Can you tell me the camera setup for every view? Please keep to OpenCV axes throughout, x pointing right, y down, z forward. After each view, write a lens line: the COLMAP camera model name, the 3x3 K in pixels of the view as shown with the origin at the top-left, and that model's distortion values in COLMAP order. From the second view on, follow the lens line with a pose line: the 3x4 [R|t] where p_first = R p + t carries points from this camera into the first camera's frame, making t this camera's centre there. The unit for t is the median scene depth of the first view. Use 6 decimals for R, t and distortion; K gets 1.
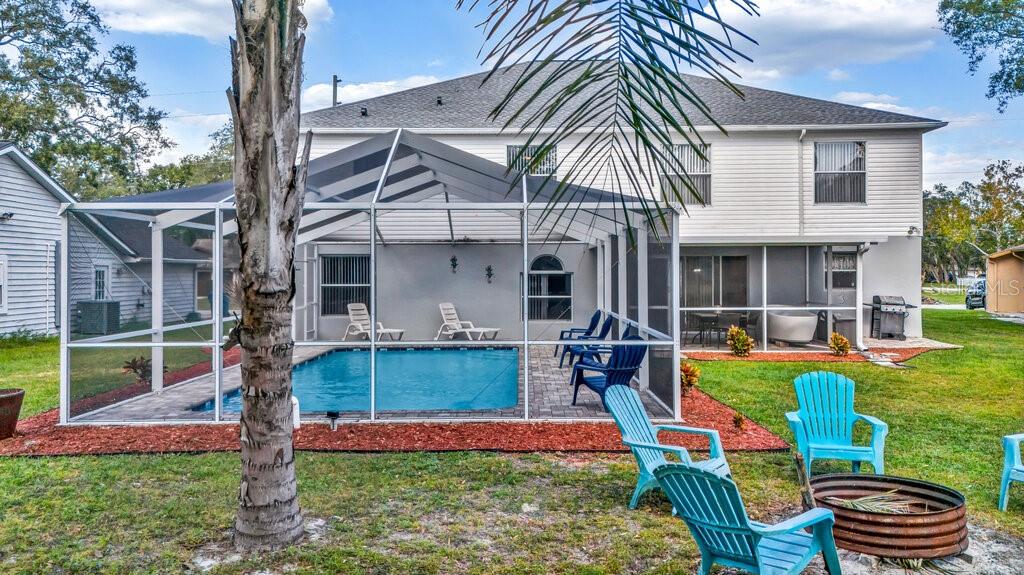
lens RADIAL K [[771.4, 0, 541.6], [0, 771.4, 277.1], [0, 0, 1]] dist [0.034954, -0.004594]
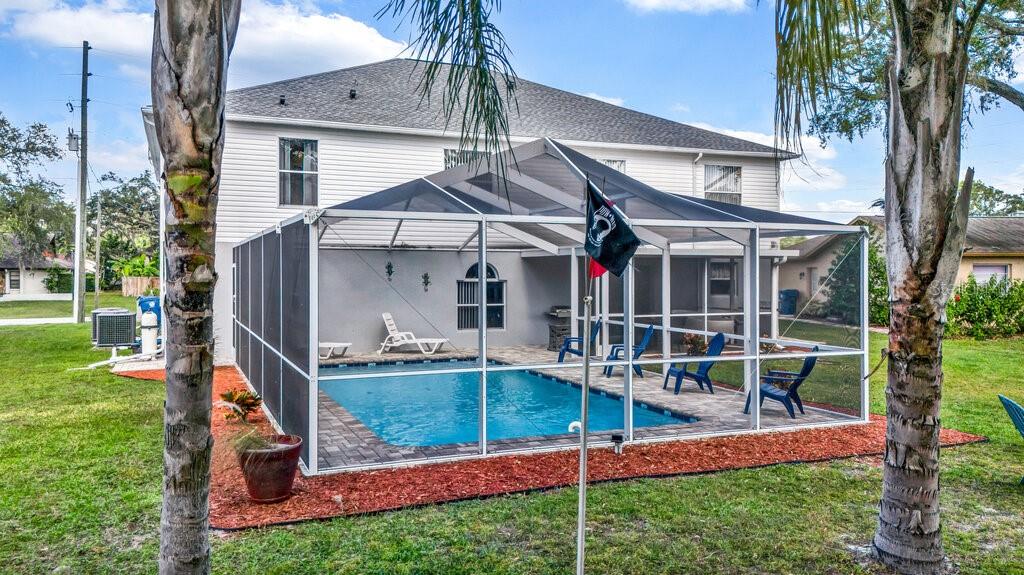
lens RADIAL K [[769.8, 0, 513.0], [0, 769.8, 291.0], [0, 0, 1]] dist [0.033493, -0.000686]
pose [[0.927988, -0.001167, 0.372607, -0.326205], [-0.005509, 0.999843, 0.016850, -0.009243], [-0.372568, -0.017689, 0.927836, 0.068260]]
